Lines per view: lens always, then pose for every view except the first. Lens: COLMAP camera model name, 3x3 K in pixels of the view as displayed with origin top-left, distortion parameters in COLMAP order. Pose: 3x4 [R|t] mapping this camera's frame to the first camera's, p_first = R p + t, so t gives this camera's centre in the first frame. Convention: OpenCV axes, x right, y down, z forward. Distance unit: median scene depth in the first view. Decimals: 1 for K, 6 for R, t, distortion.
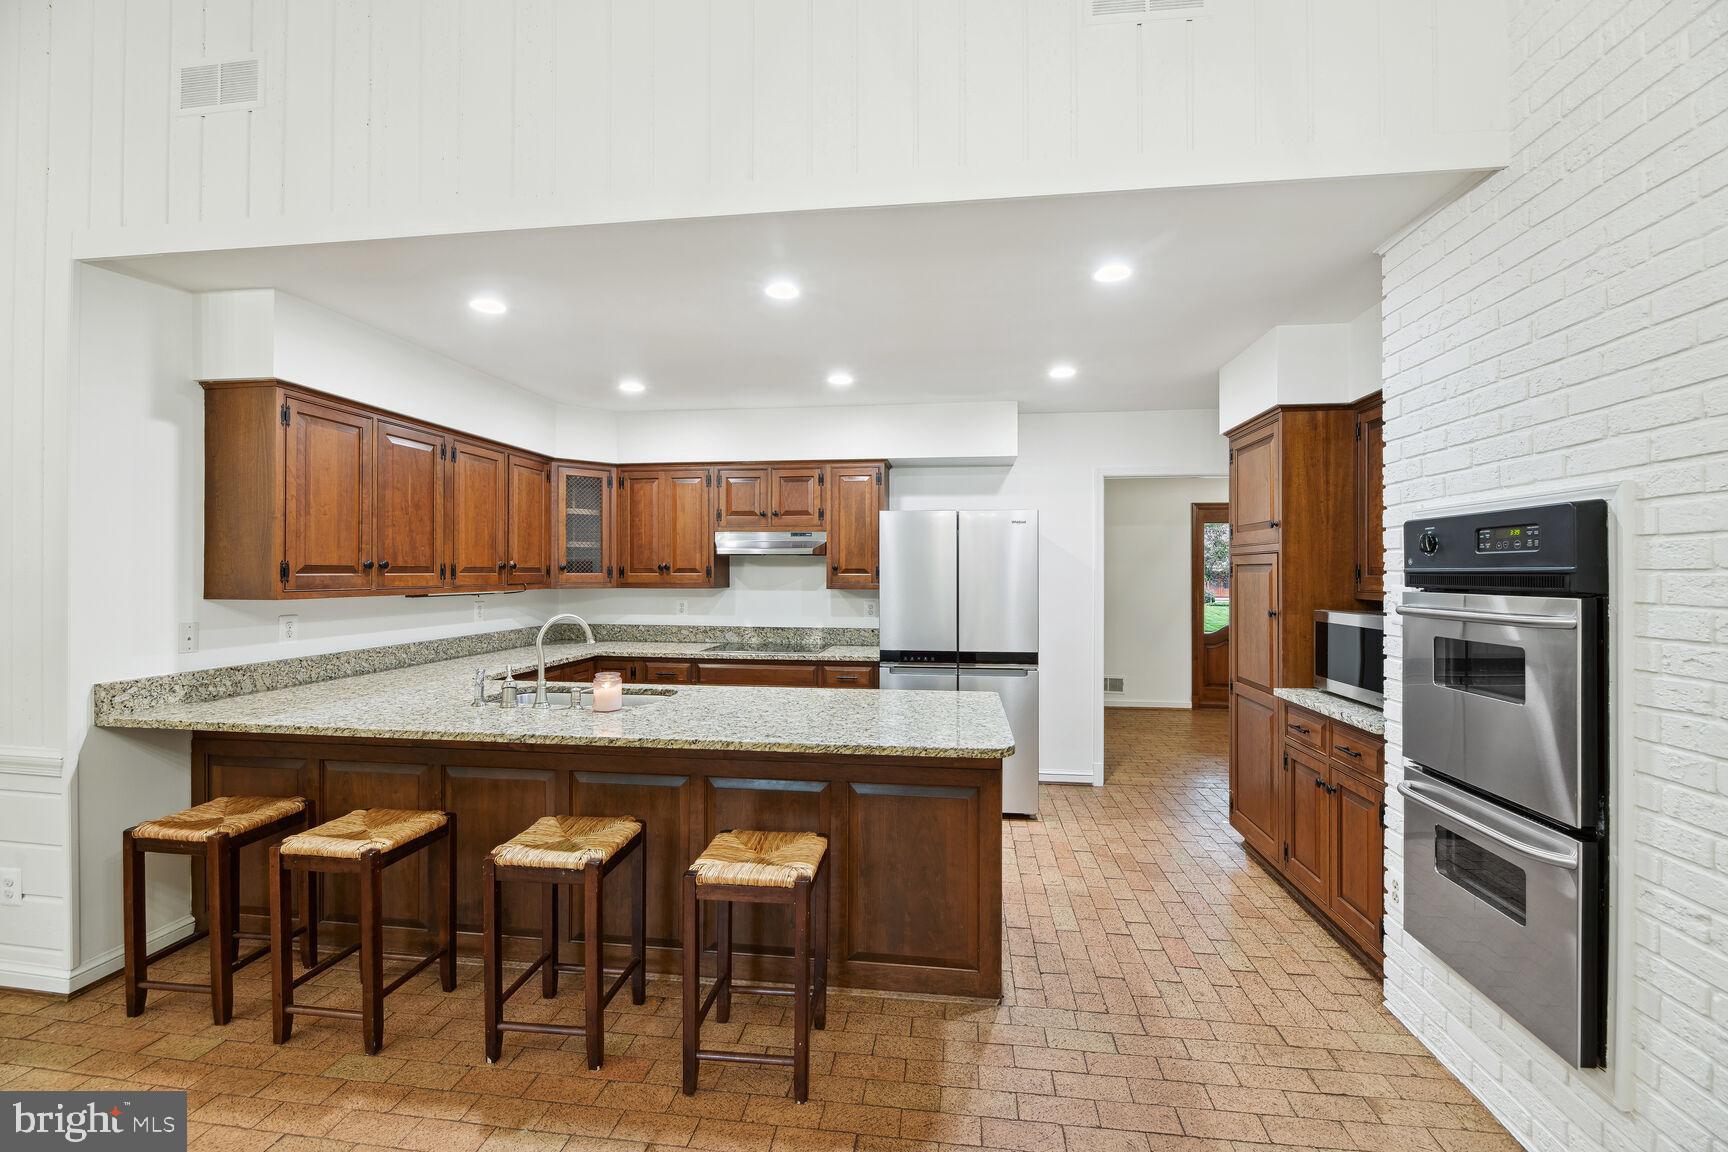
lens RADIAL K [[696.2, 0, 869.0], [0, 696.2, 573.2], [0, 0, 1]] dist [0.003891, 0.000349]
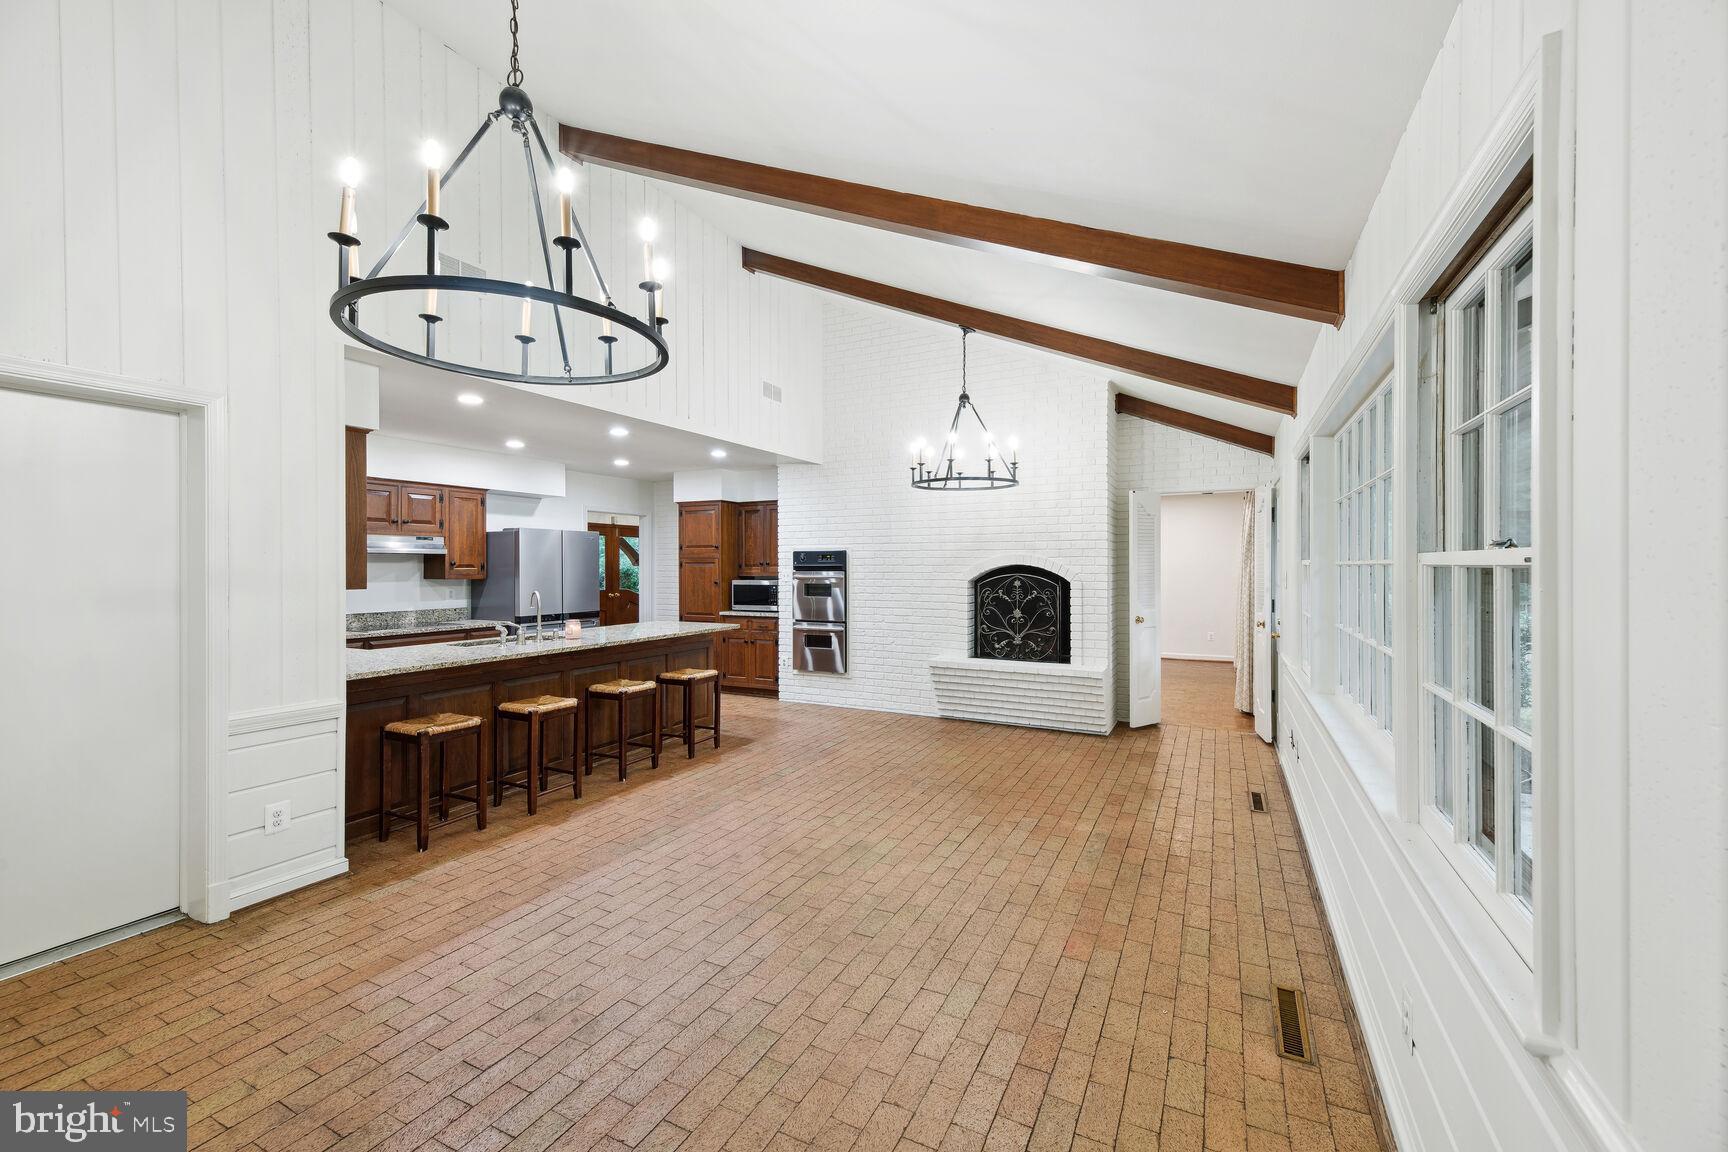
lens RADIAL K [[696.2, 0, 855.4], [0, 696.2, 566.5], [0, 0, 1]] dist [0.003891, 0.000349]
pose [[0.352032, -0.005332, 0.935973, -1.681017], [0.003512, 0.999984, 0.004376, -0.008992], [-0.935981, 0.001746, 0.352045, -0.361845]]
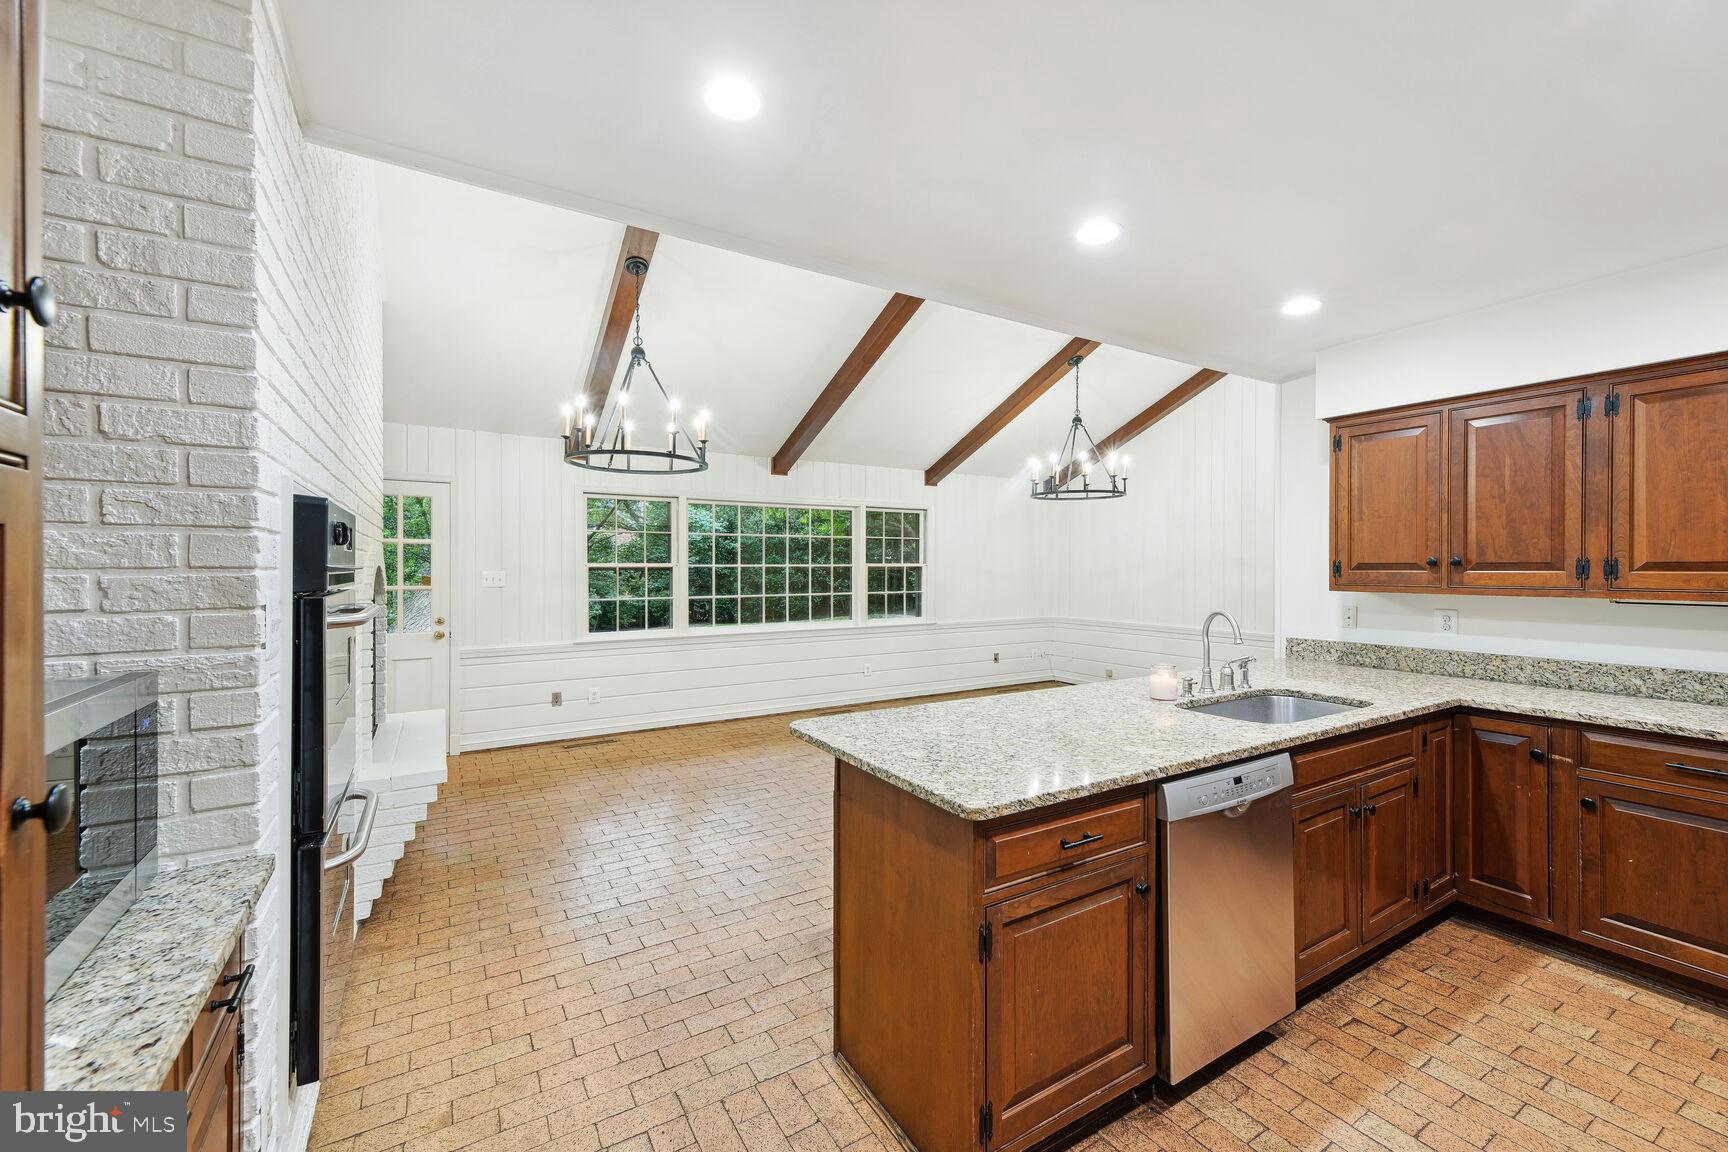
lens RADIAL K [[696.2, 0, 869.2], [0, 696.2, 568.8], [0, 0, 1]] dist [0.003891, 0.000349]
pose [[-0.773913, 0.002739, -0.633286, 0.568096], [-0.000580, 0.999987, 0.005034, -0.007182], [0.633292, 0.004263, -0.773902, 1.359715]]
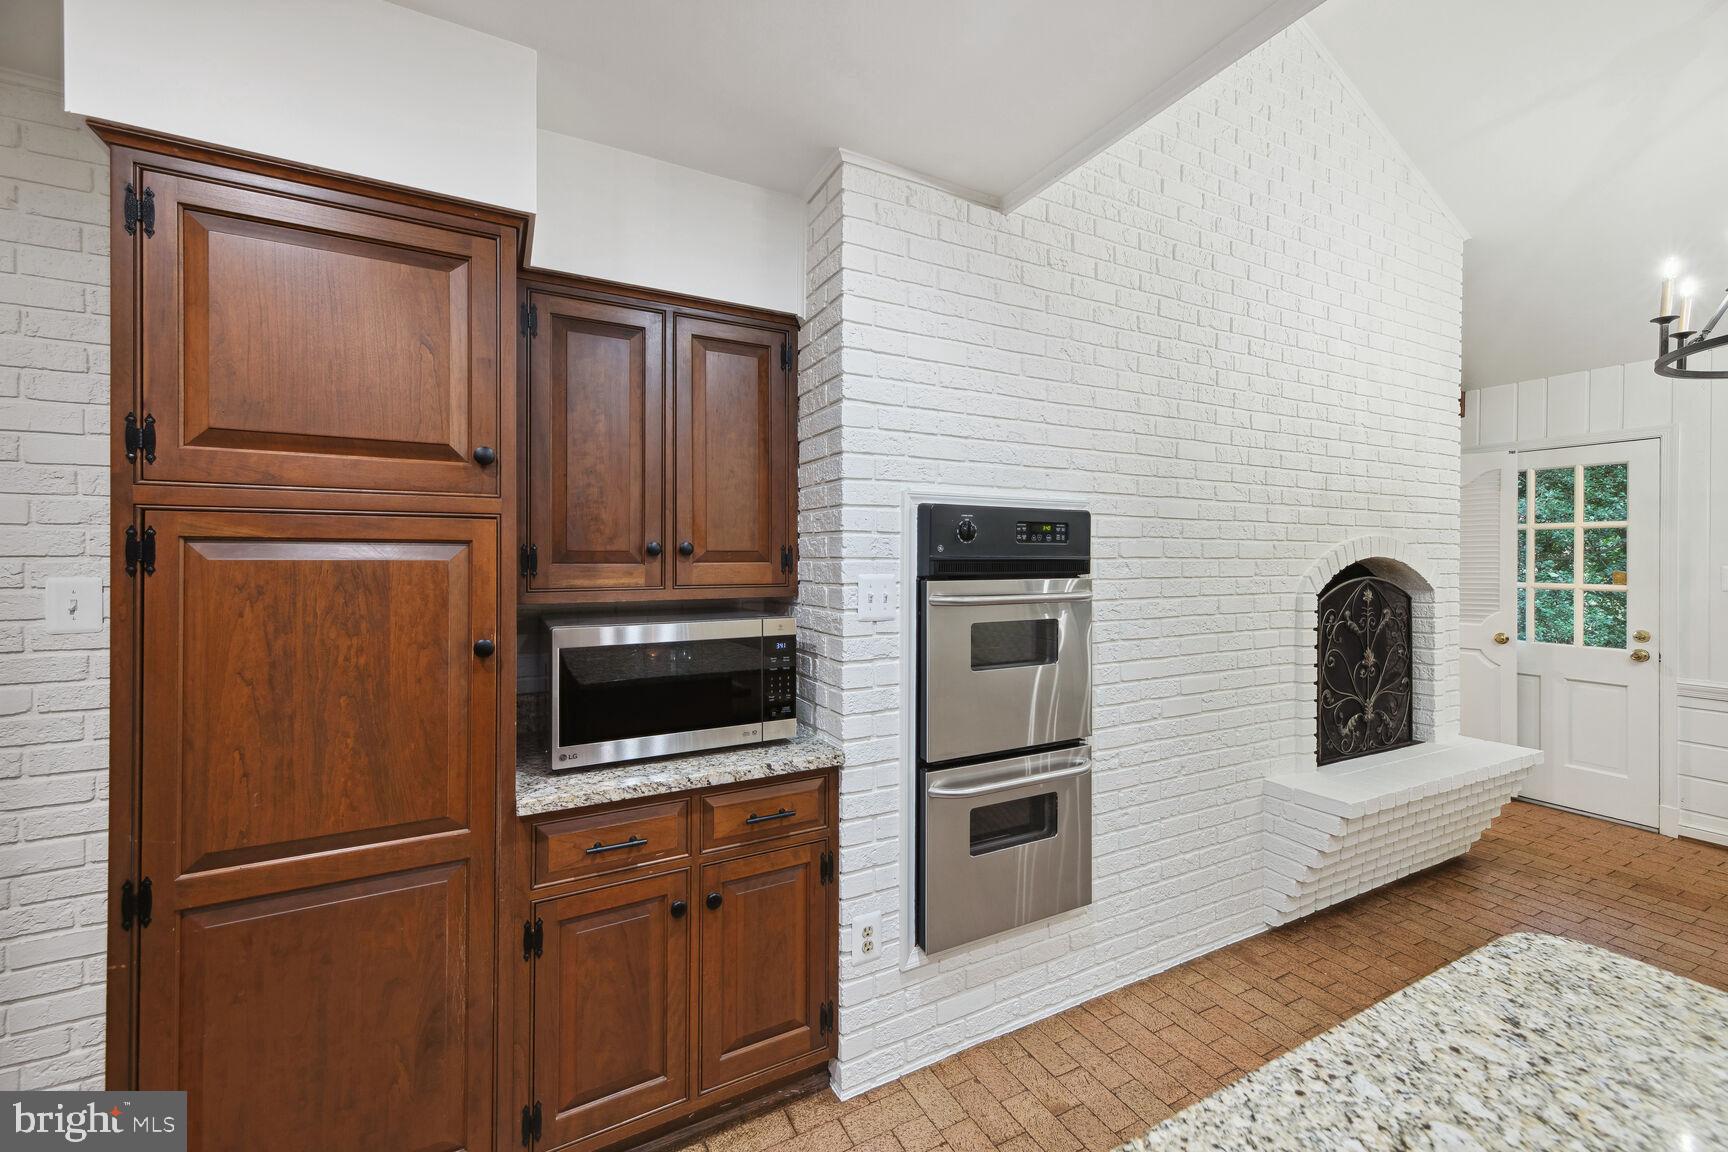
lens RADIAL K [[696.2, 0, 874.2], [0, 696.2, 570.2], [0, 0, 1]] dist [0.003891, 0.000349]
pose [[-0.579312, -0.007422, 0.815072, 0.049711], [0.002089, 0.999942, 0.010590, 0.001829], [-0.815104, 0.007838, -0.579262, 1.126019]]
